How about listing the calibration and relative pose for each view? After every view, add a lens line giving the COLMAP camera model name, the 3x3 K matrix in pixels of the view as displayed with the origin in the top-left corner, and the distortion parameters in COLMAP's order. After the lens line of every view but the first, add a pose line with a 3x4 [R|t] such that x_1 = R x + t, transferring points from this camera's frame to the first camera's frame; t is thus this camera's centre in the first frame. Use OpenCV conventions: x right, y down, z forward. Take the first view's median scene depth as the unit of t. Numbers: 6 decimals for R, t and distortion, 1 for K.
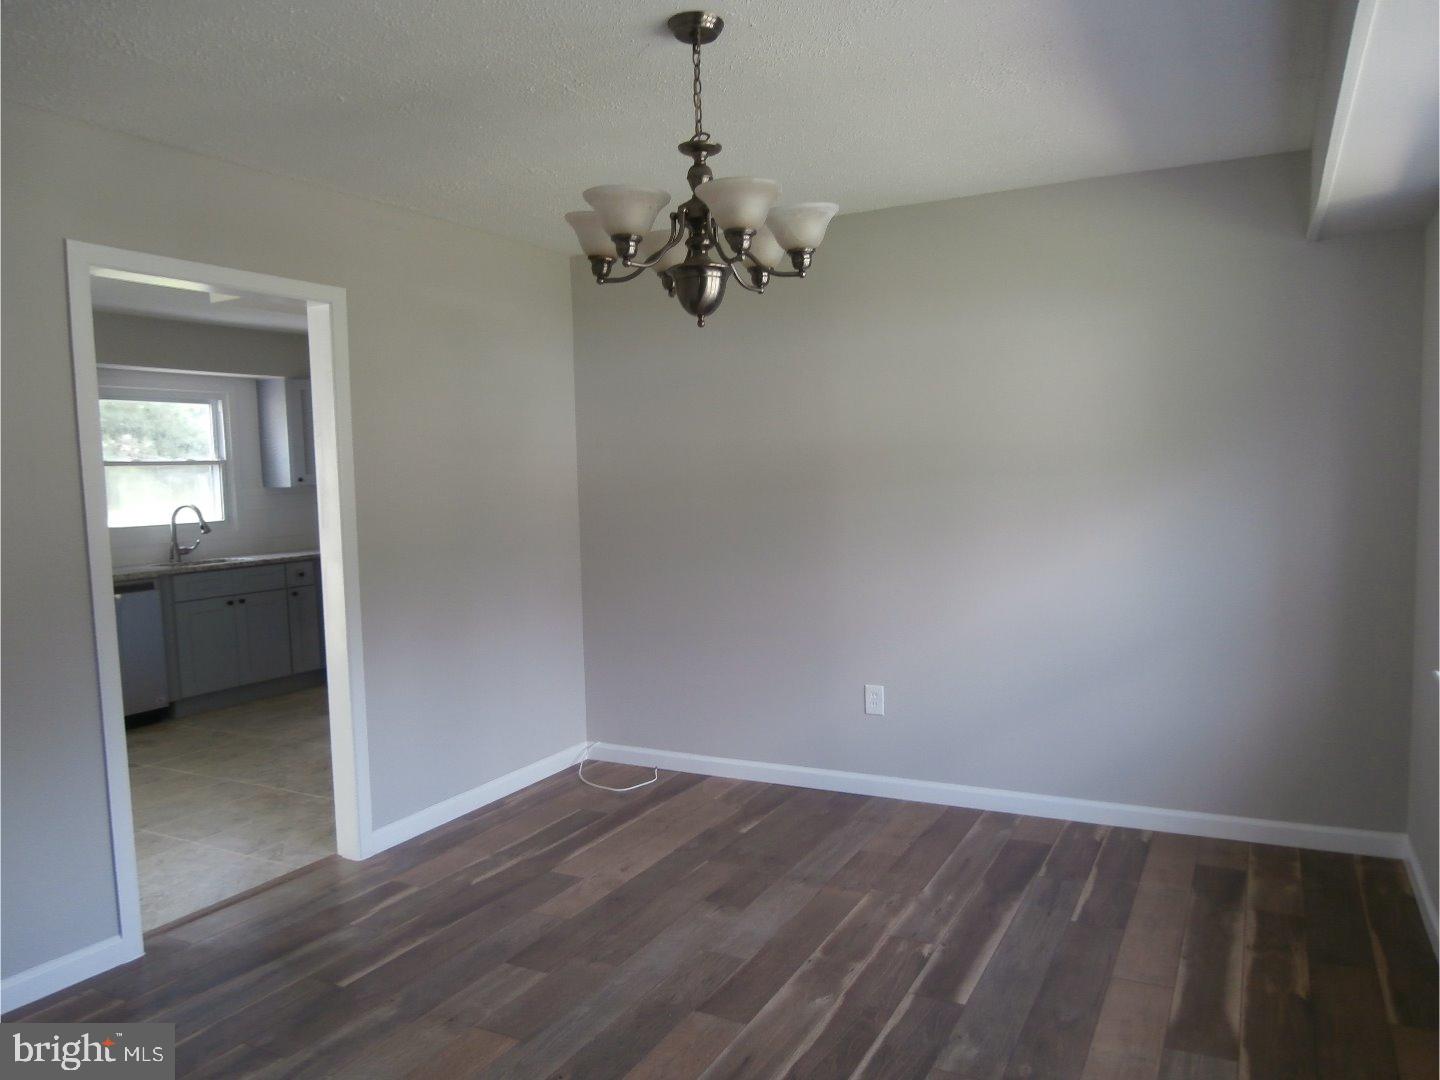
lens RADIAL K [[1016.0, 0, 710.5], [0, 1016.0, 549.5], [0, 0, 1]] dist [0.010907, 0.017146]
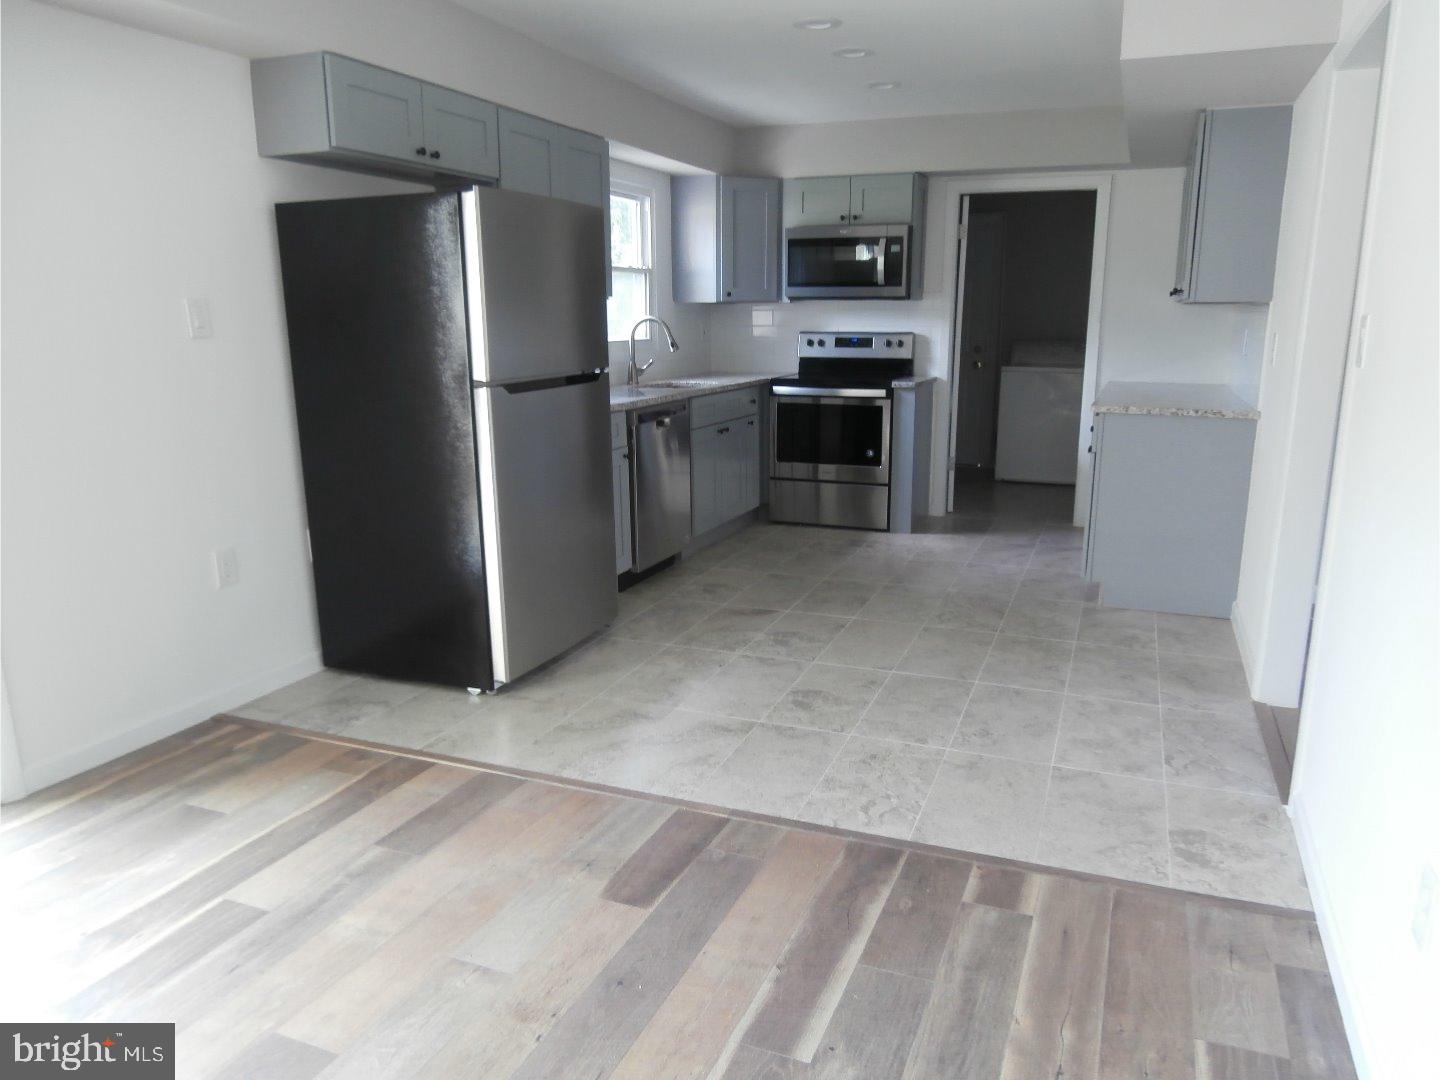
lens RADIAL K [[1016.0, 0, 713.3], [0, 1016.0, 549.0], [0, 0, 1]] dist [0.010907, 0.017146]
pose [[0.994060, 0.005114, 0.108714, -0.551381], [-0.021068, 0.989044, 0.146110, 0.023455], [-0.106776, -0.147532, 0.983277, 0.107918]]
